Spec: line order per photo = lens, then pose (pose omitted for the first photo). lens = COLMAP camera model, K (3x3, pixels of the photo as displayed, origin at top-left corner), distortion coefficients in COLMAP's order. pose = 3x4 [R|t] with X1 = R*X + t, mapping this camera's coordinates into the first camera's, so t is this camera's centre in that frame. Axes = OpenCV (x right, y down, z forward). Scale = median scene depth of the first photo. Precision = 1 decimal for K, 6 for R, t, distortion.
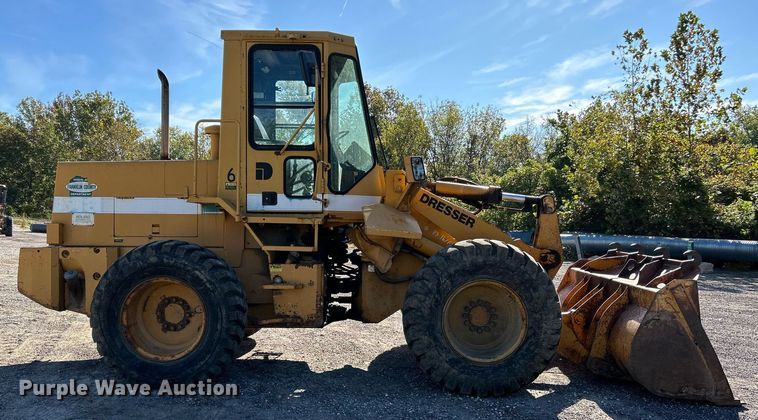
lens RADIAL K [[643.0, 0, 338.2], [0, 643.0, 226.7], [0, 0, 1]] dist [0.114178, -0.260803]
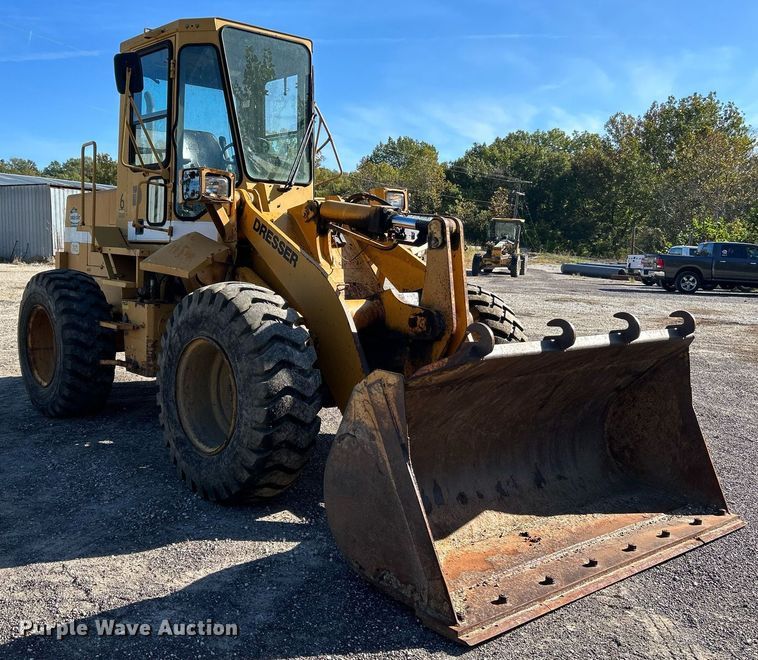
lens RADIAL K [[785.1, 0, 305.0], [0, 785.1, 315.1], [0, 0, 1]] dist [0.029544, -0.044692]
pose [[0.656780, 0.076098, -0.750232, 0.873729], [-0.031533, 0.996796, 0.073502, -0.009682], [0.753422, -0.024617, 0.657076, 0.471729]]
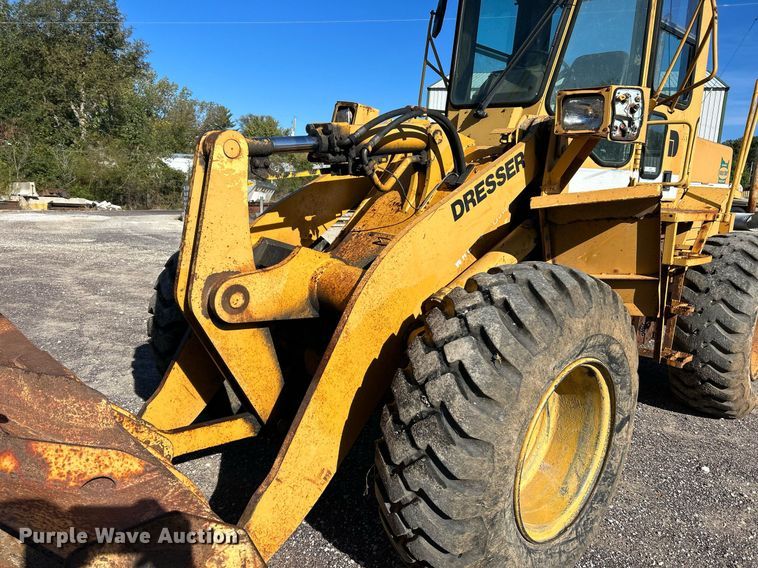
lens RADIAL K [[568.3, 0, 379.0], [0, 568.3, 284.0], [0, 0, 1]] dist [0.009092, -0.006122]
pose [[-0.677045, 0.099795, -0.729144, 0.573600], [-0.074595, 0.976355, 0.202894, -0.039930], [0.732152, 0.191759, -0.653592, 1.449103]]
